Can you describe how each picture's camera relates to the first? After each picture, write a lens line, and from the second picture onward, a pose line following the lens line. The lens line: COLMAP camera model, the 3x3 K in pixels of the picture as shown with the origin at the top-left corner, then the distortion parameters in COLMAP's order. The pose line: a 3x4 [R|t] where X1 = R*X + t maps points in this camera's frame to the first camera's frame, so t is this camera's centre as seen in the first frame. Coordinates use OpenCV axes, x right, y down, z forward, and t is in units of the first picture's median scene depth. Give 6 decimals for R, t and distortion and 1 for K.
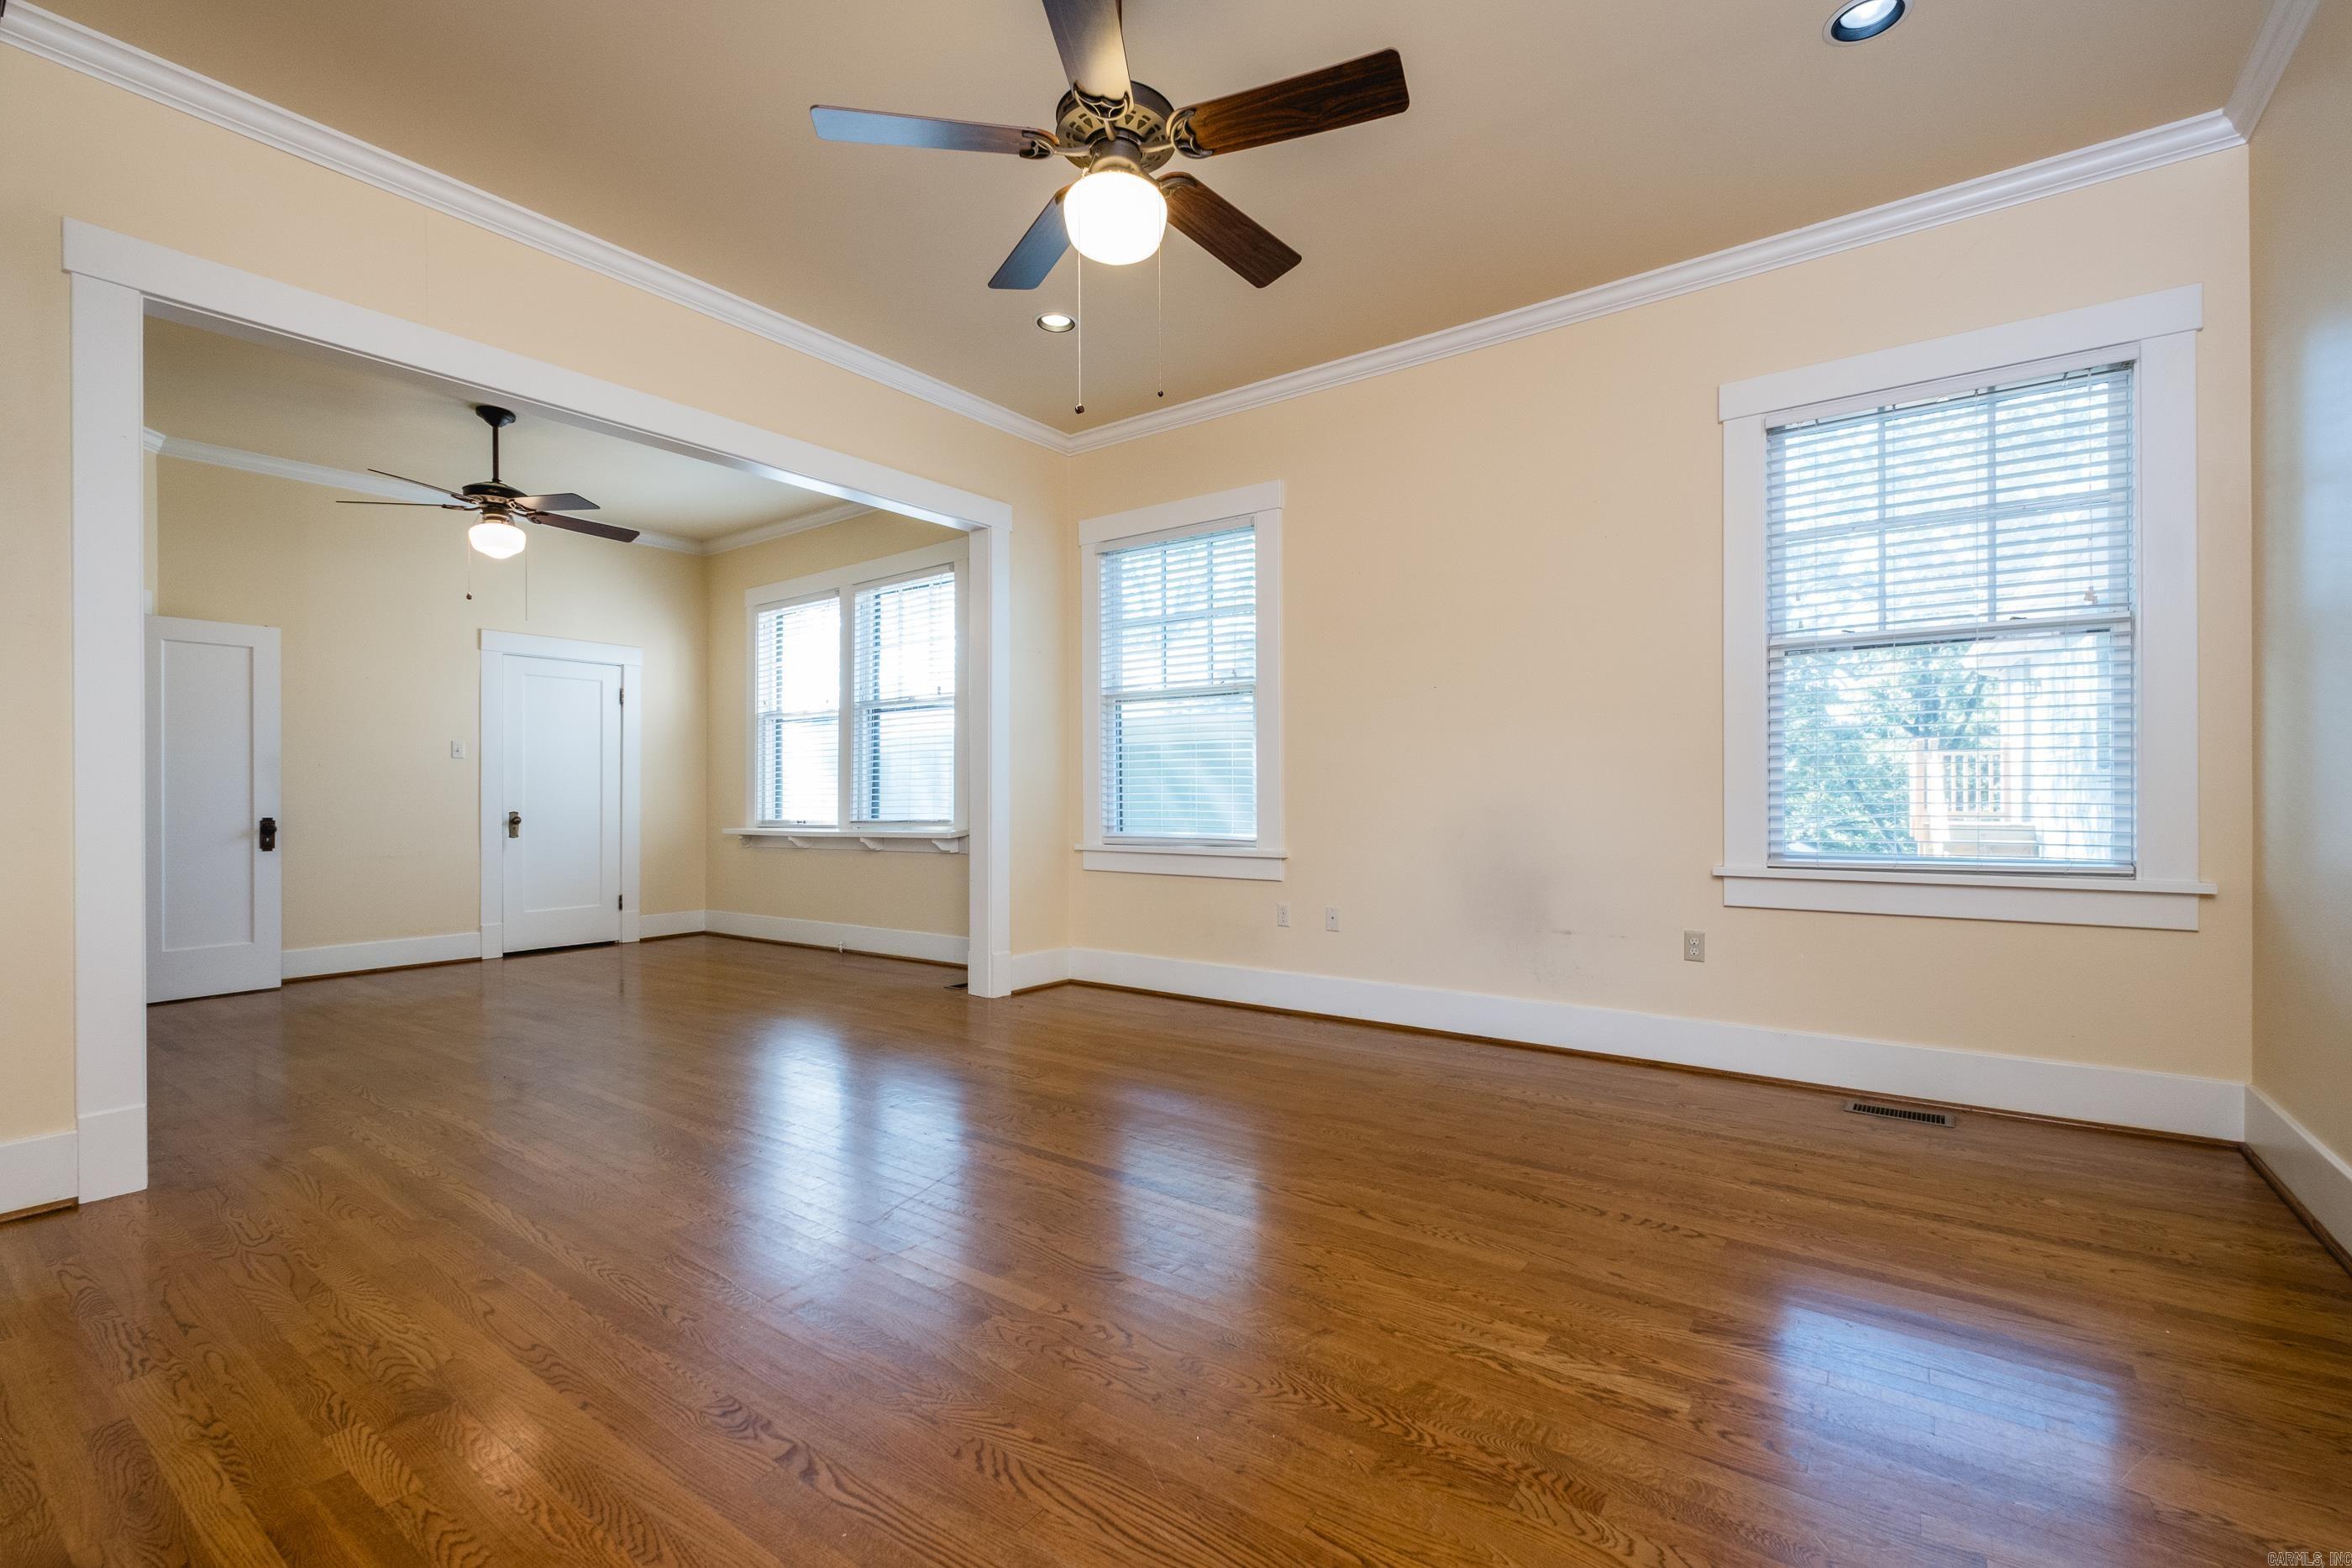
lens RADIAL K [[1042.7, 0, 1189.9], [0, 1042.7, 789.2], [0, 0, 1]] dist [0.010028, -0.008822]
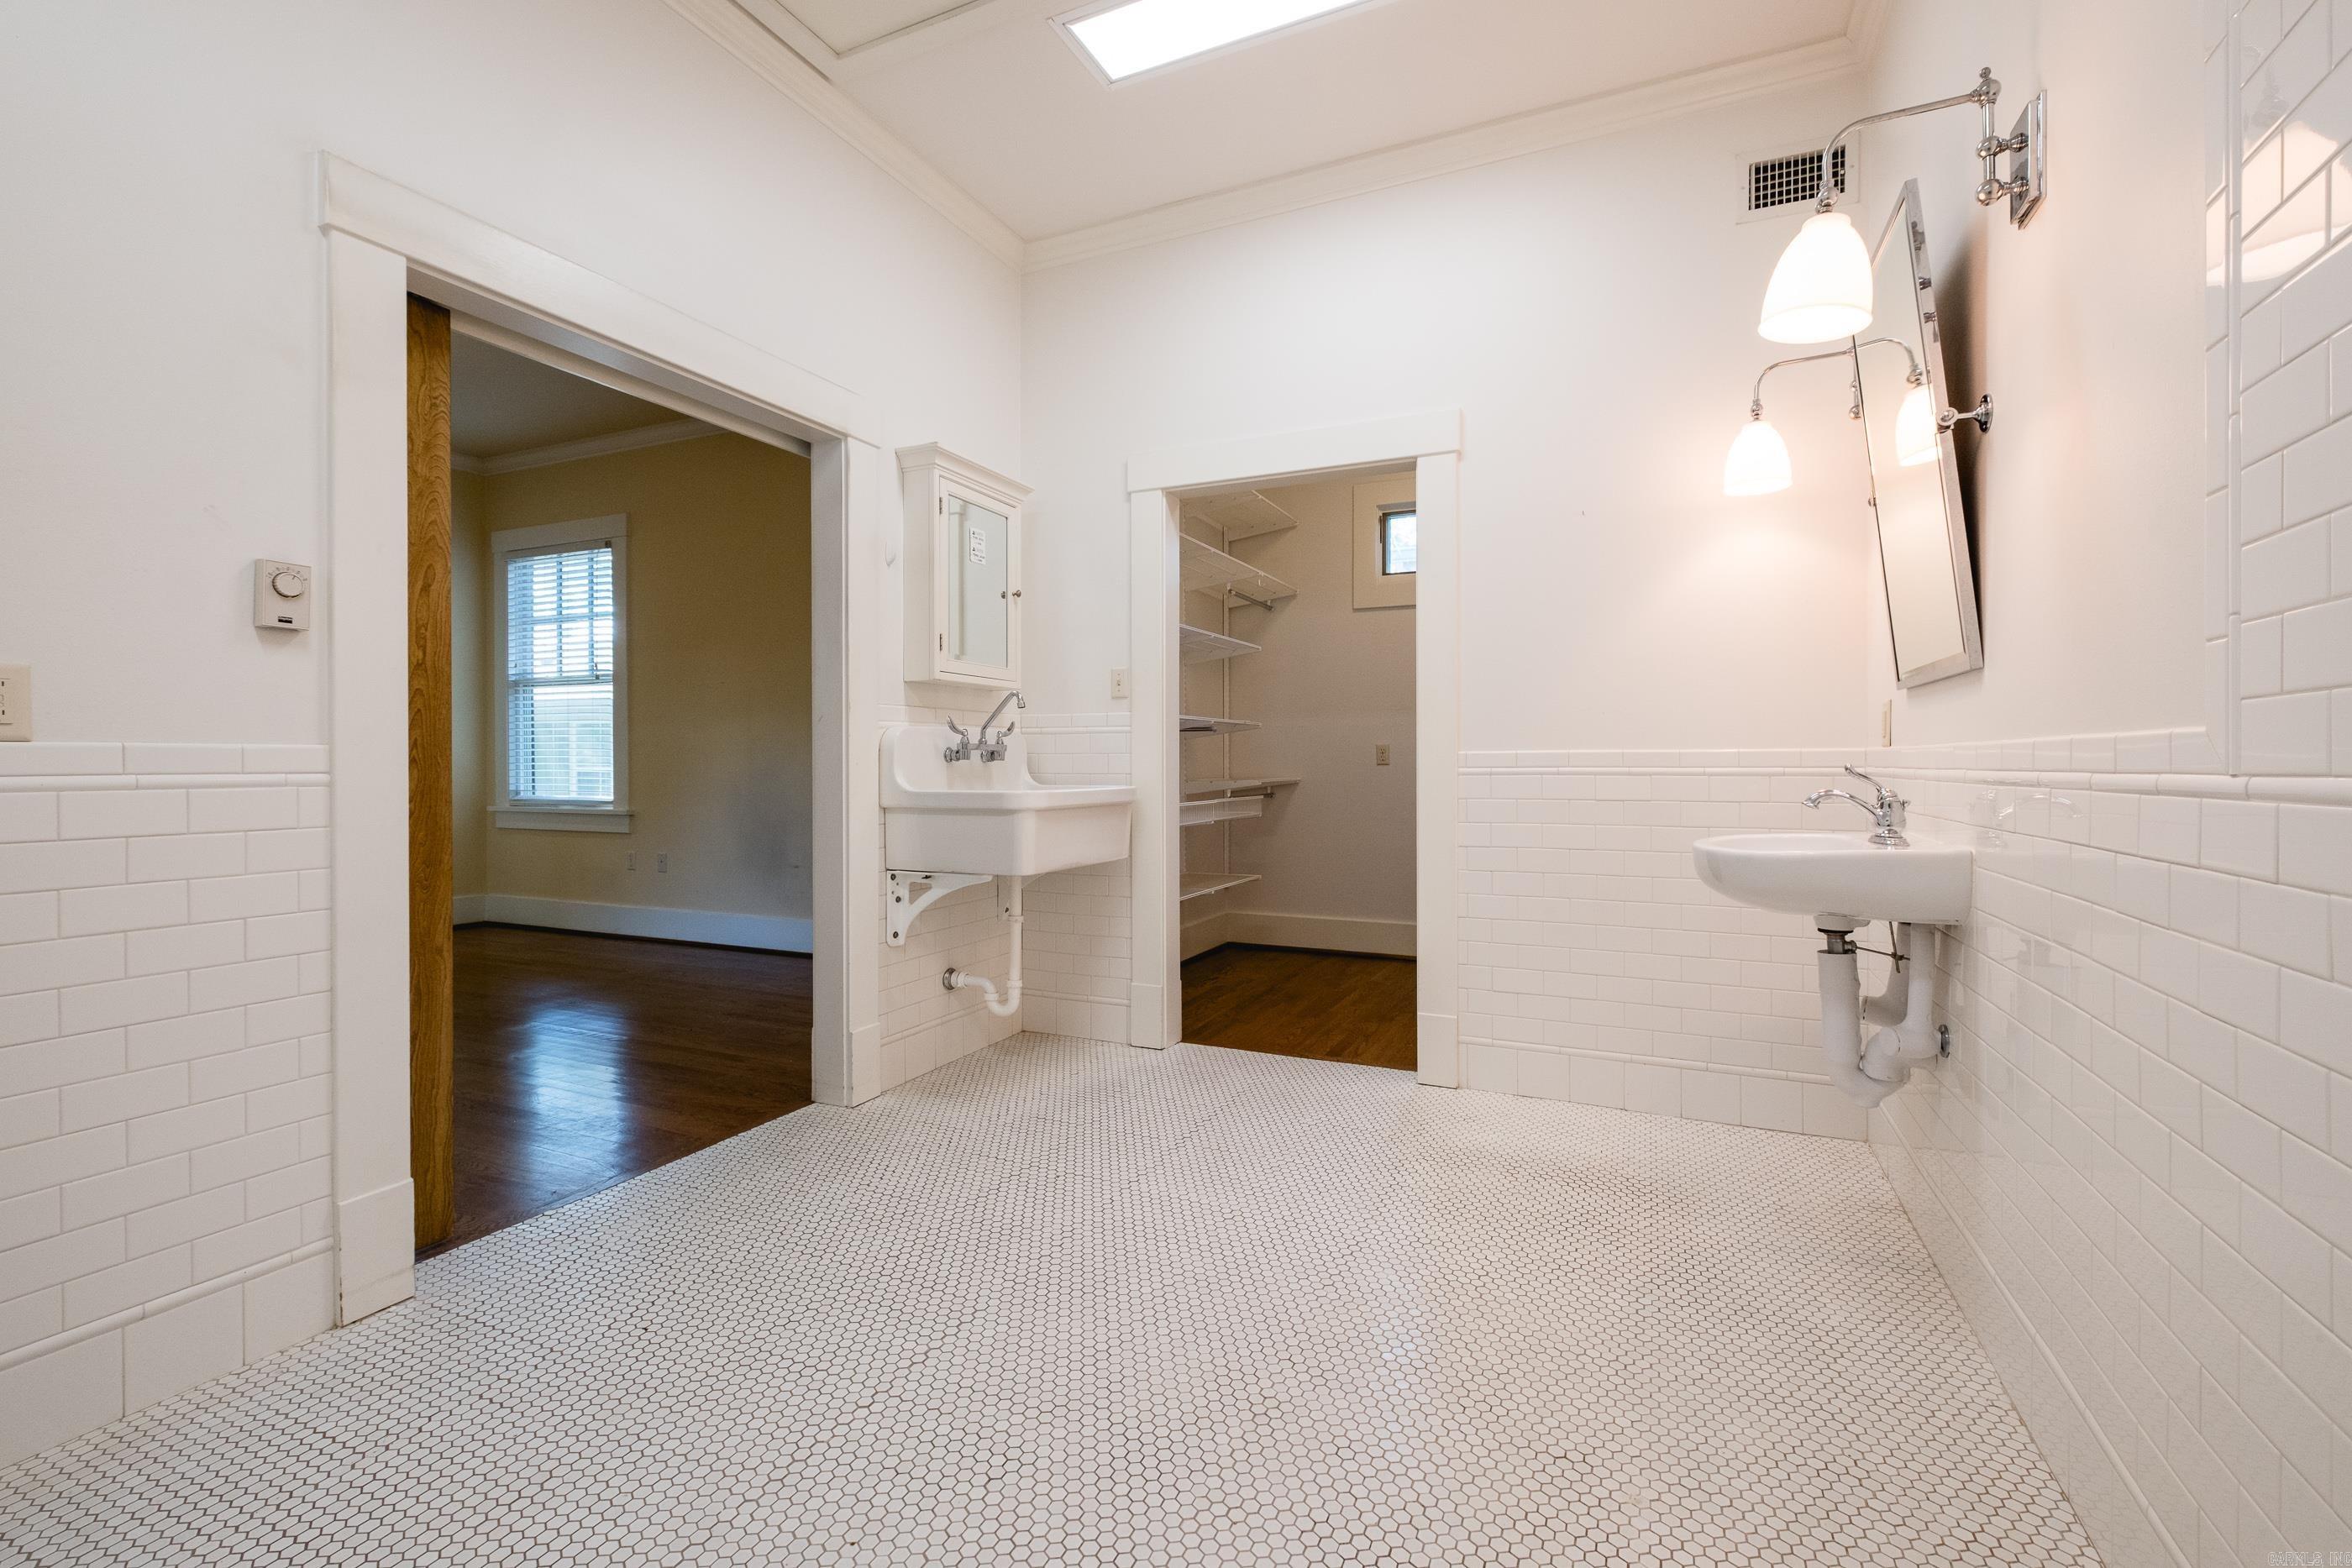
lens RADIAL K [[1042.7, 0, 1189.9], [0, 1042.7, 789.2], [0, 0, 1]] dist [0.010028, -0.008822]
pose [[0.982494, 0.001440, 0.186287, 0.372381], [-0.005831, 0.999718, 0.023023, 0.001230], [-0.186201, -0.023707, 0.982226, -0.258603]]
